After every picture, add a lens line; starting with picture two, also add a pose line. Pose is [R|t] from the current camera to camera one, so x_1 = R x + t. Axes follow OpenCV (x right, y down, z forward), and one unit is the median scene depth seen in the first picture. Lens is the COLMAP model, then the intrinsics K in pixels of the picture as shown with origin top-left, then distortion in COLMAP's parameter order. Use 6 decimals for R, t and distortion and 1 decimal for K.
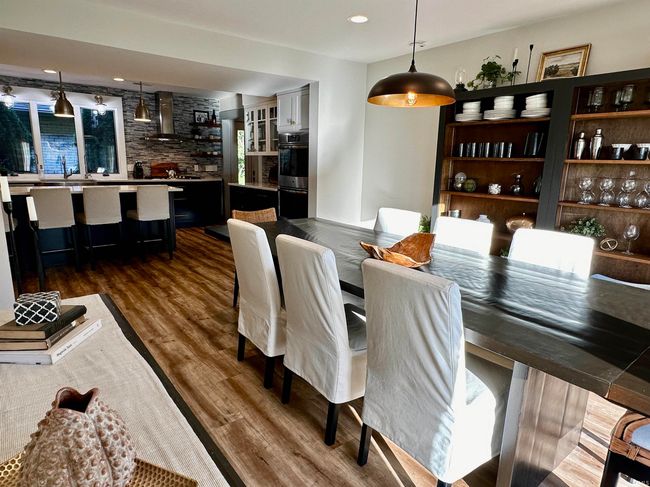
lens RADIAL K [[396.9, 0, 320.6], [0, 396.9, 241.4], [0, 0, 1]] dist [-0.006316, -0.001109]
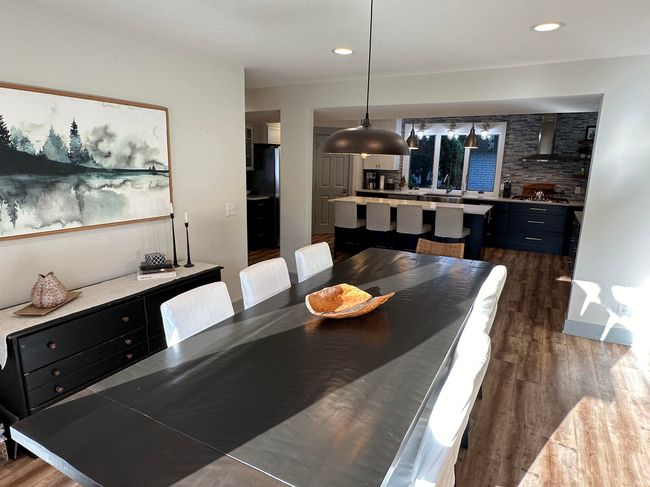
lens RADIAL K [[396.9, 0, 320.4], [0, 396.9, 245.2], [0, 0, 1]] dist [-0.006316, -0.001109]
pose [[0.394776, 0.179655, -0.901042, 0.322162], [-0.193151, 0.975009, 0.109777, -0.056402], [0.898245, 0.130699, 0.419610, 0.133672]]
